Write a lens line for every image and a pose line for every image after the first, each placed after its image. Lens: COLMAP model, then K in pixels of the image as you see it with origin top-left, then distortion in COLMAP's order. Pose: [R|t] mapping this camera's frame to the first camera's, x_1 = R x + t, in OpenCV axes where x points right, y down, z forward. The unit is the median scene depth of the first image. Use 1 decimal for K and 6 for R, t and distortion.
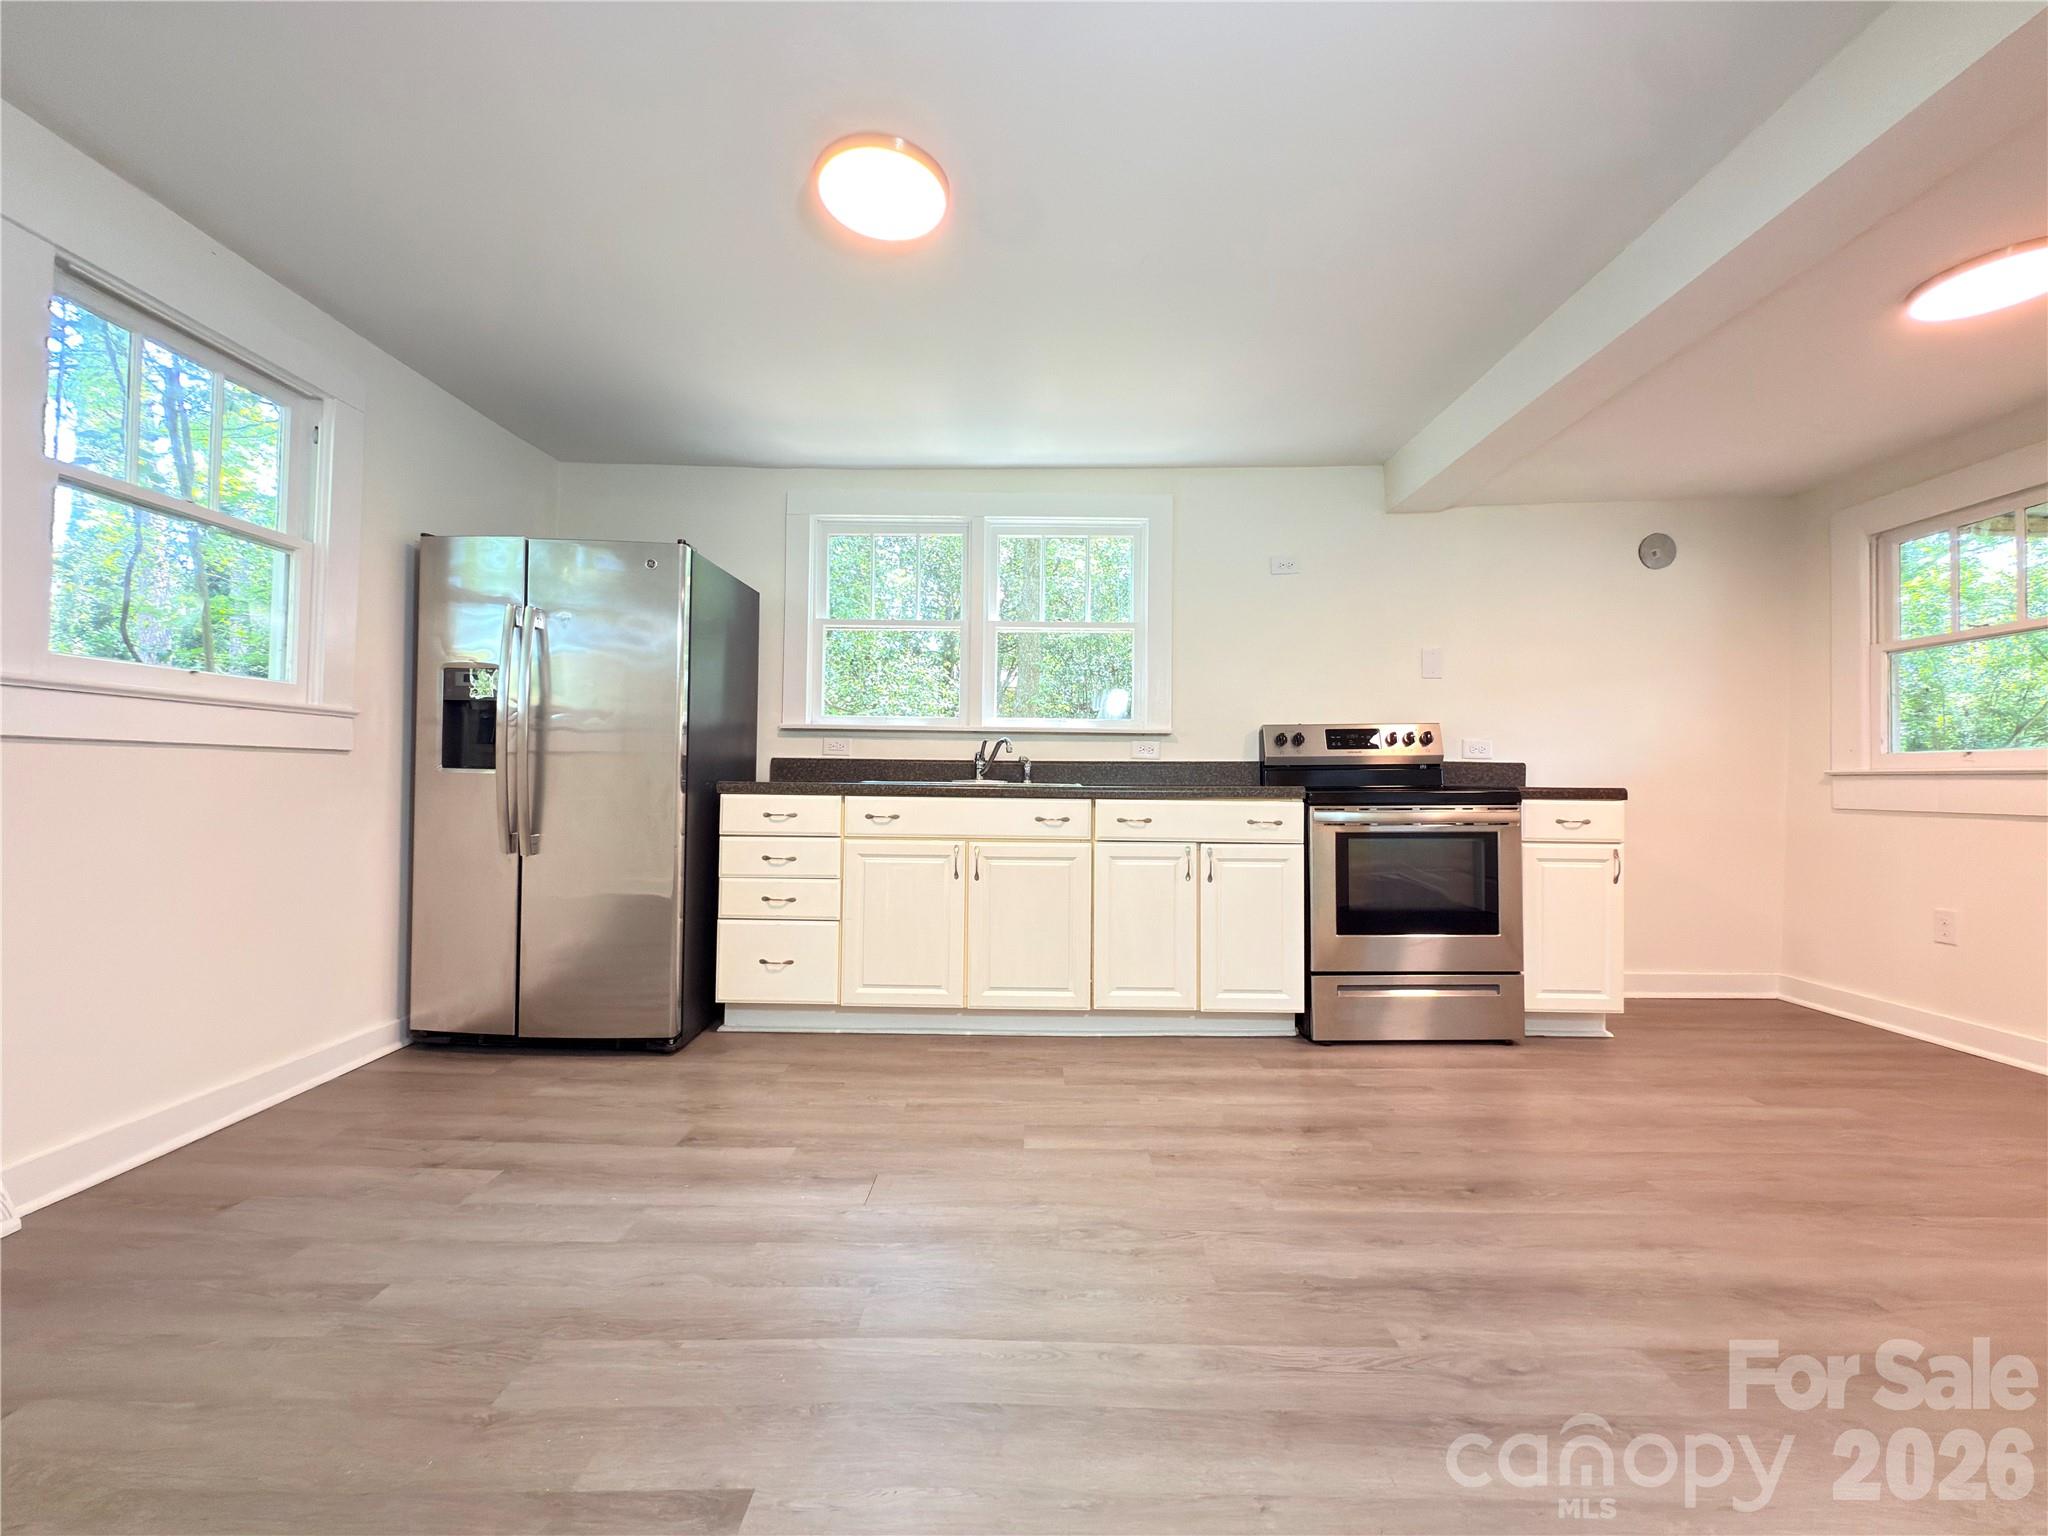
lens RADIAL K [[812.4, 0, 1026.4], [0, 812.4, 765.7], [0, 0, 1]] dist [0.000782, 0.000145]
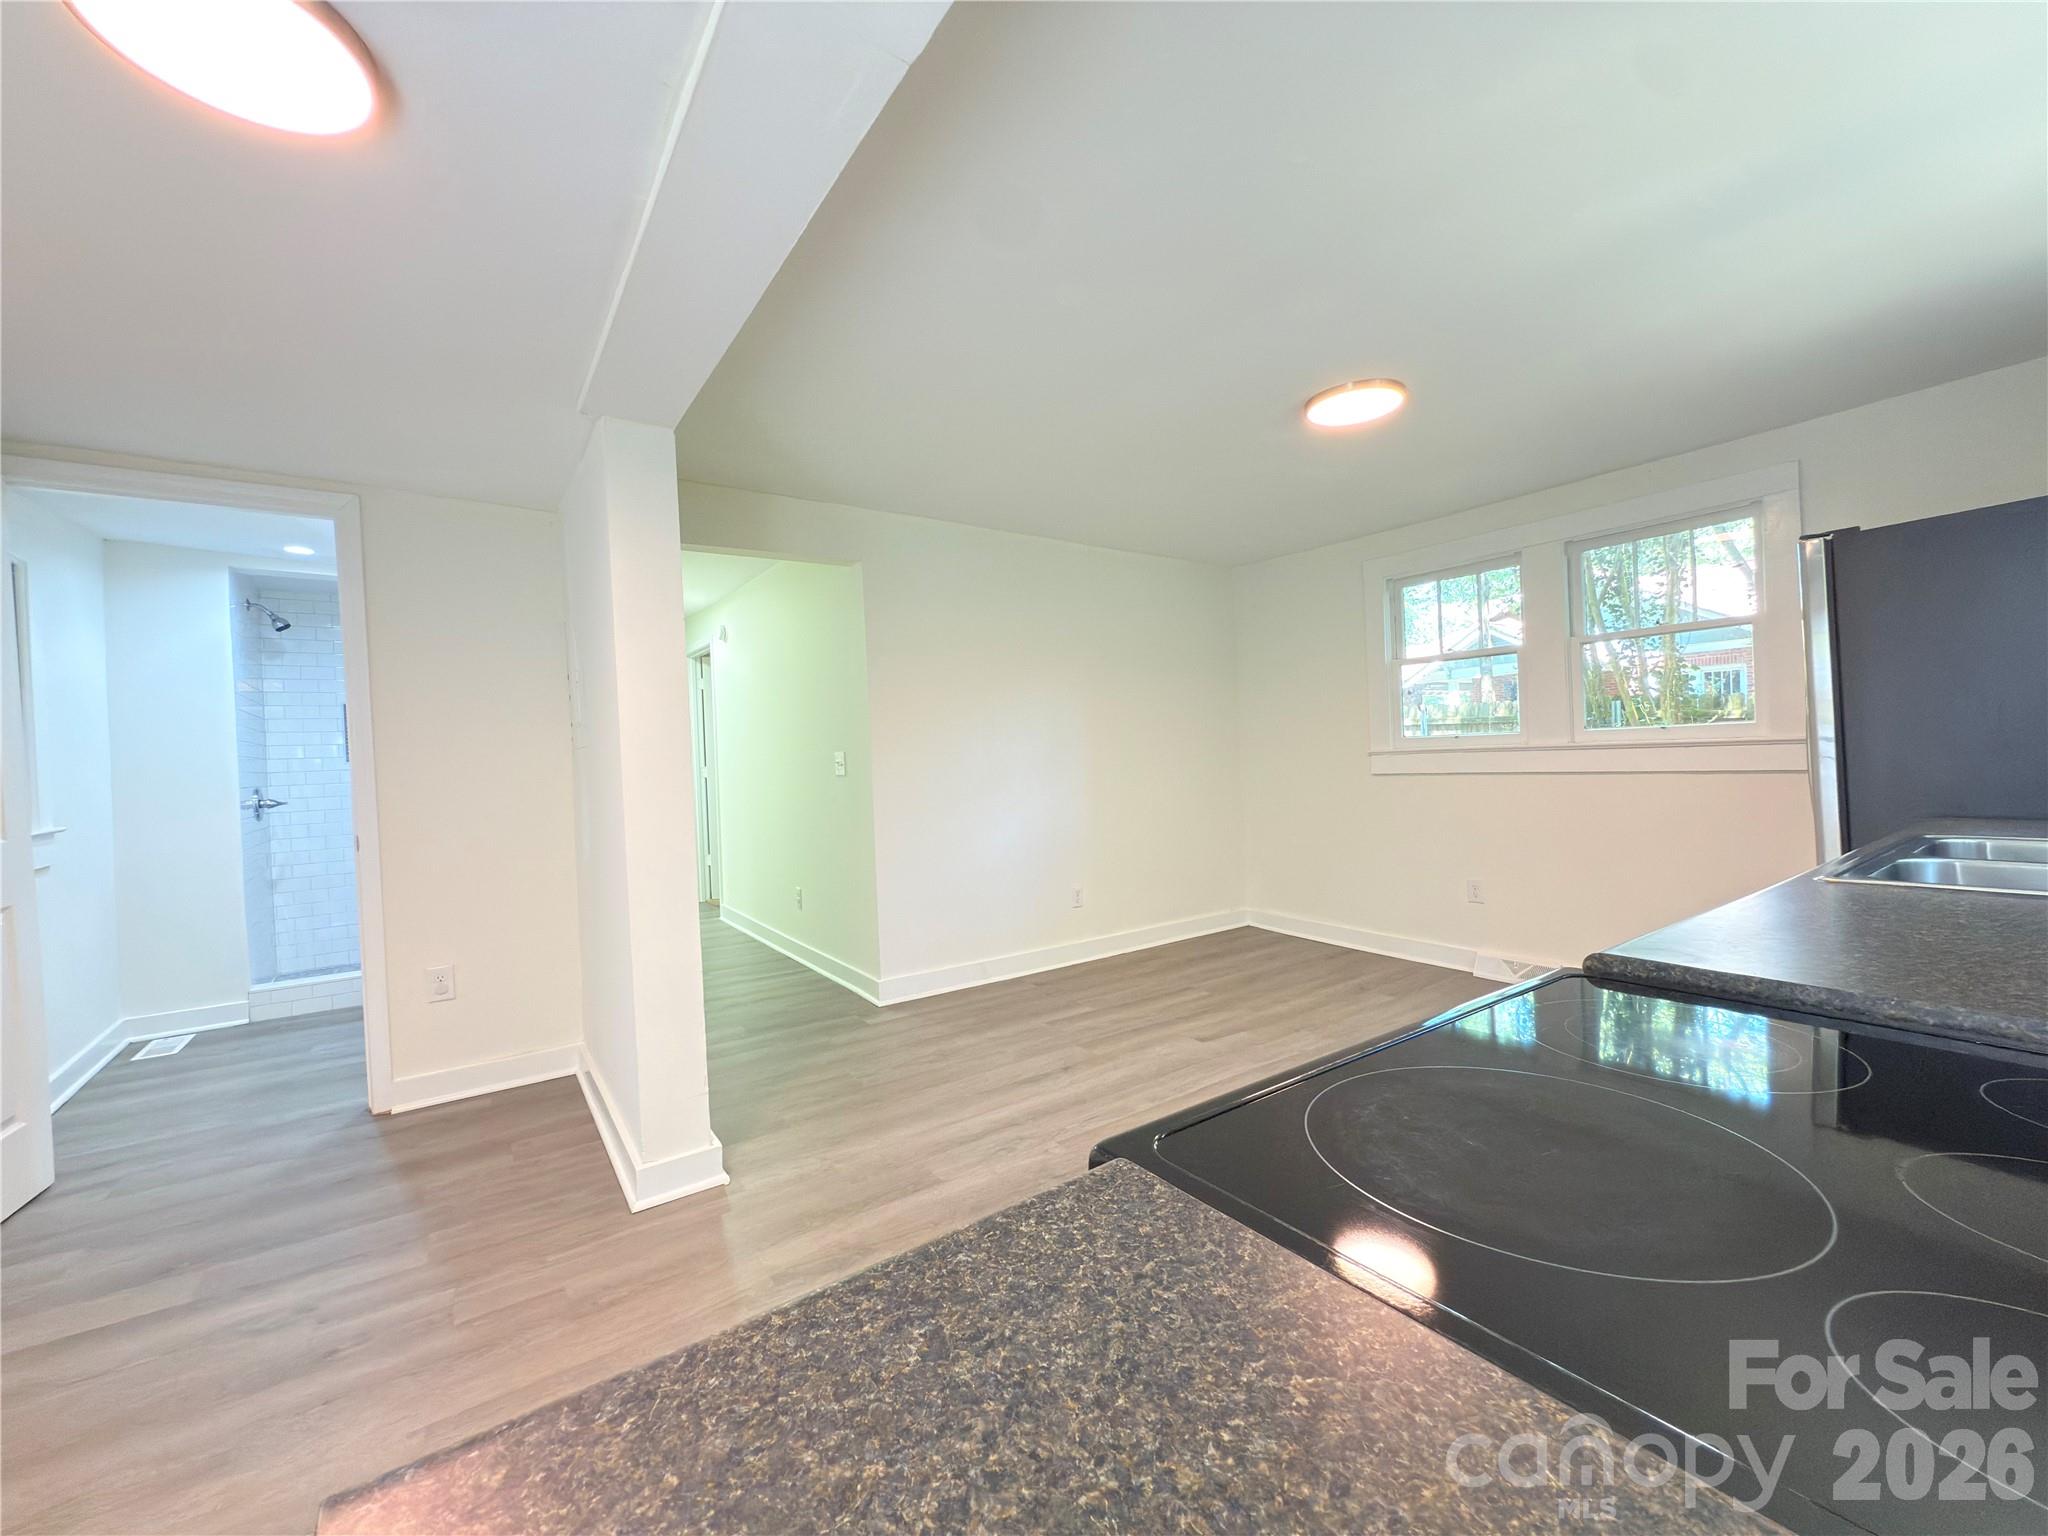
lens RADIAL K [[810.7, 0, 1026.4], [0, 810.7, 759.6], [0, 0, 1]] dist [-0.000178, -0.000092]
pose [[-0.806736, 0.025935, -0.590342, 0.722103], [0.048696, 0.998556, -0.022678, -0.050725], [0.588902, -0.047042, -0.806835, 1.138981]]
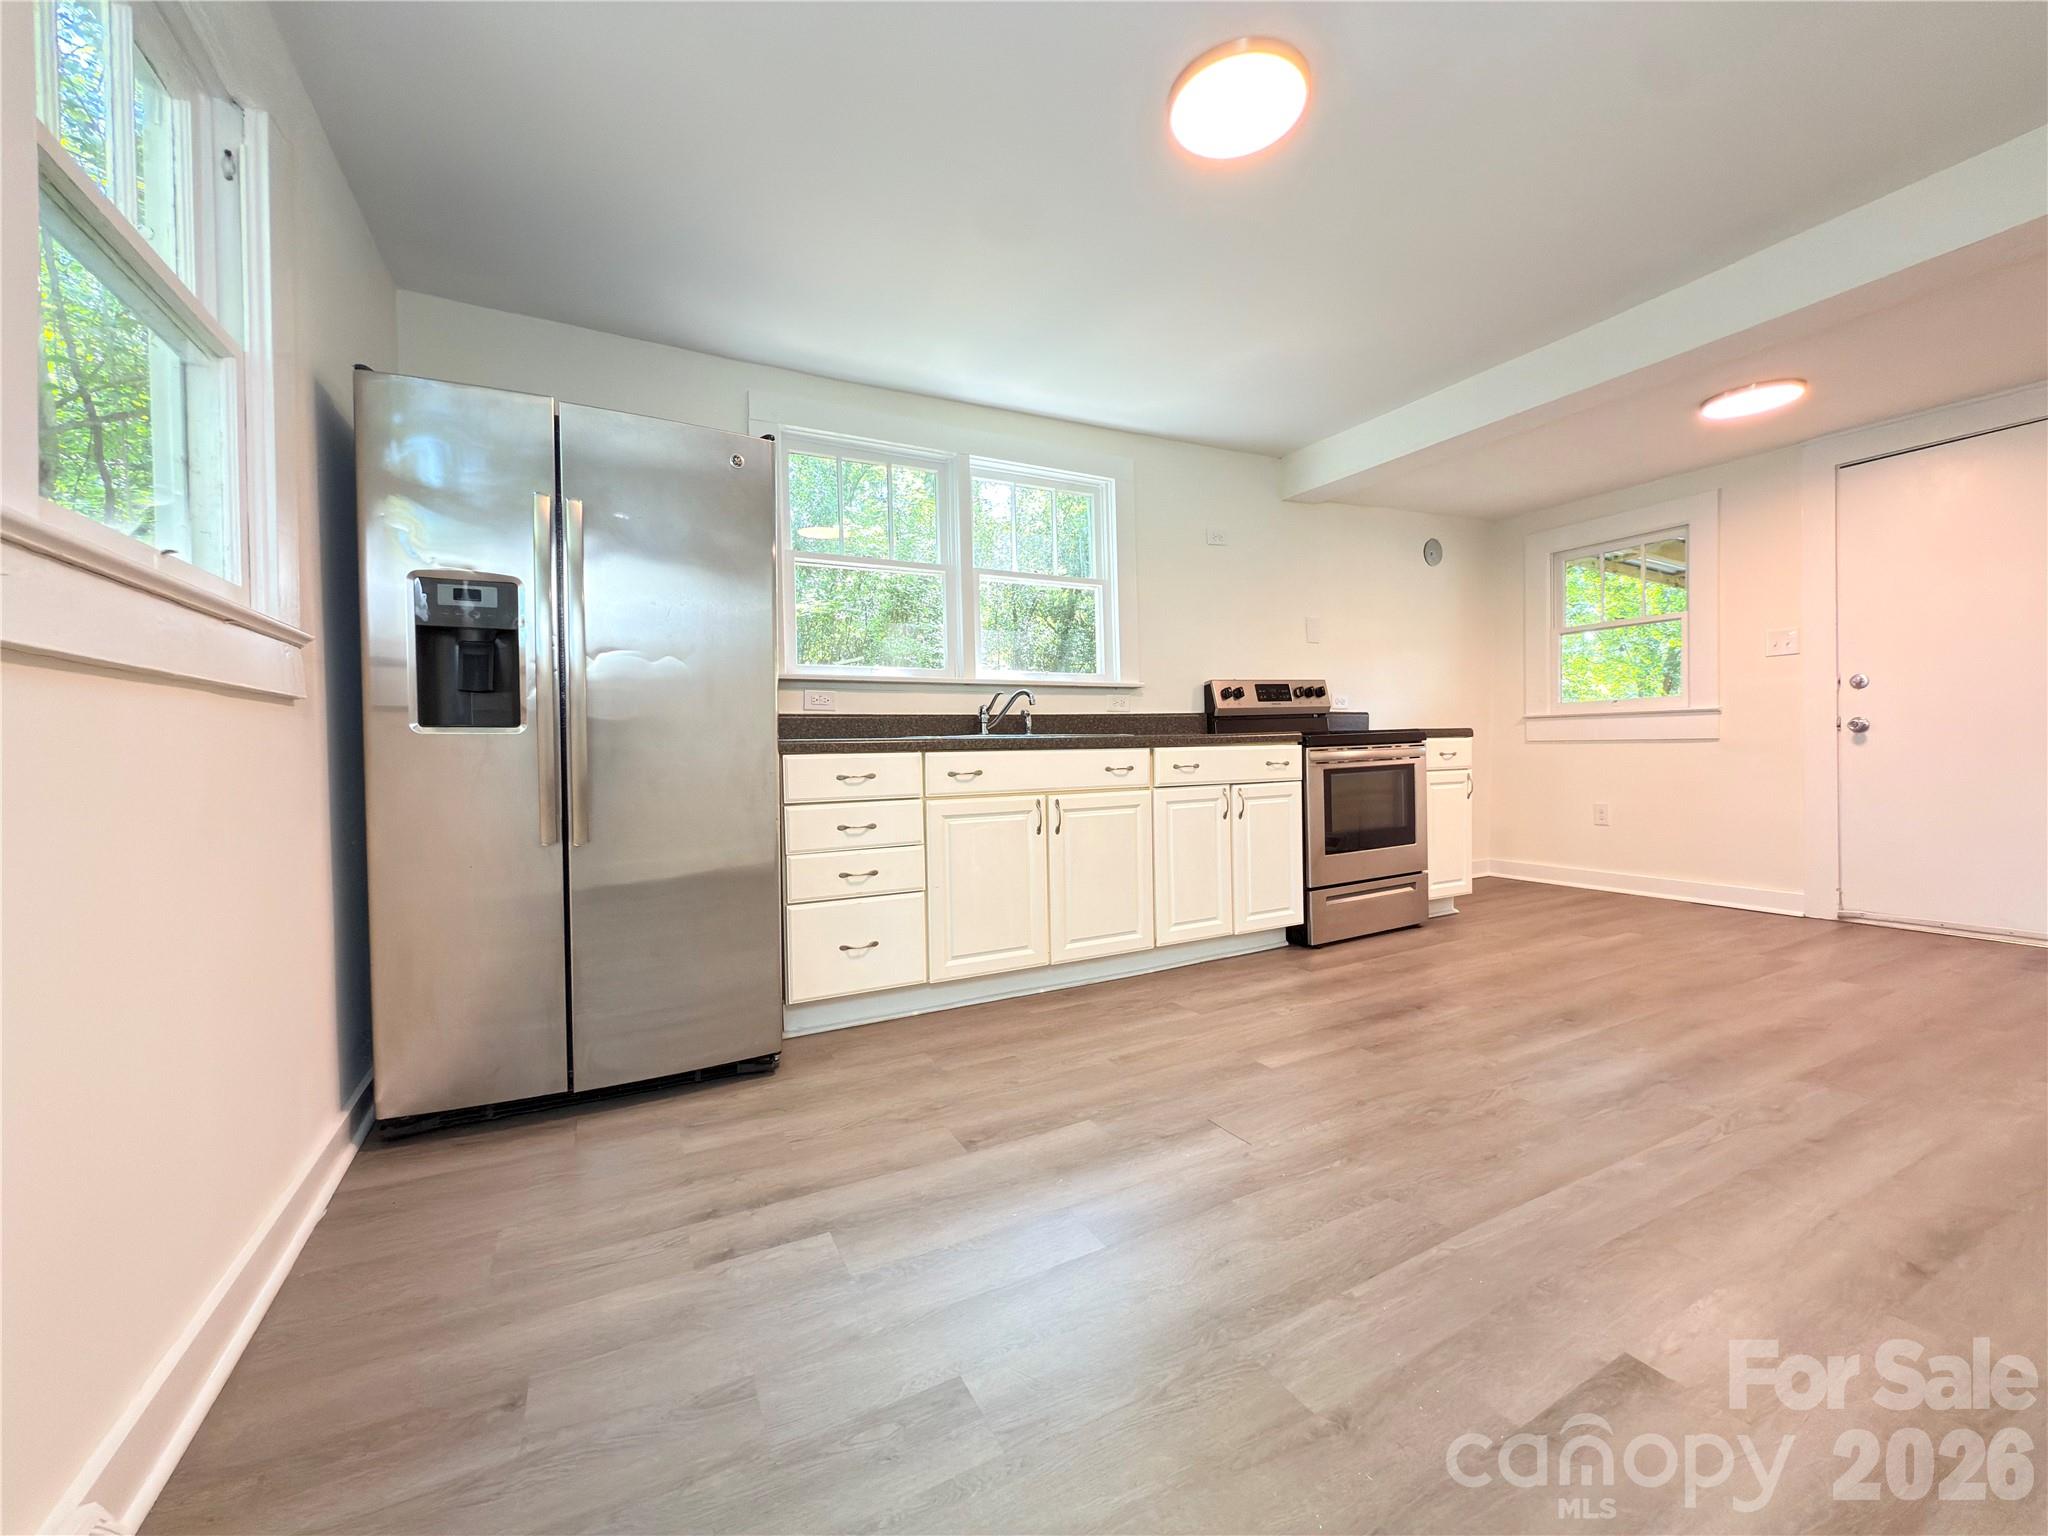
lens RADIAL K [[810.7, 0, 1026.4], [0, 810.7, 759.6], [0, 0, 1]] dist [-0.000178, -0.000092]
pose [[0.881969, -0.035889, 0.469939, -0.553846], [0.020442, 0.999071, 0.037934, 0.013854], [-0.470864, -0.023850, 0.881884, 0.159590]]
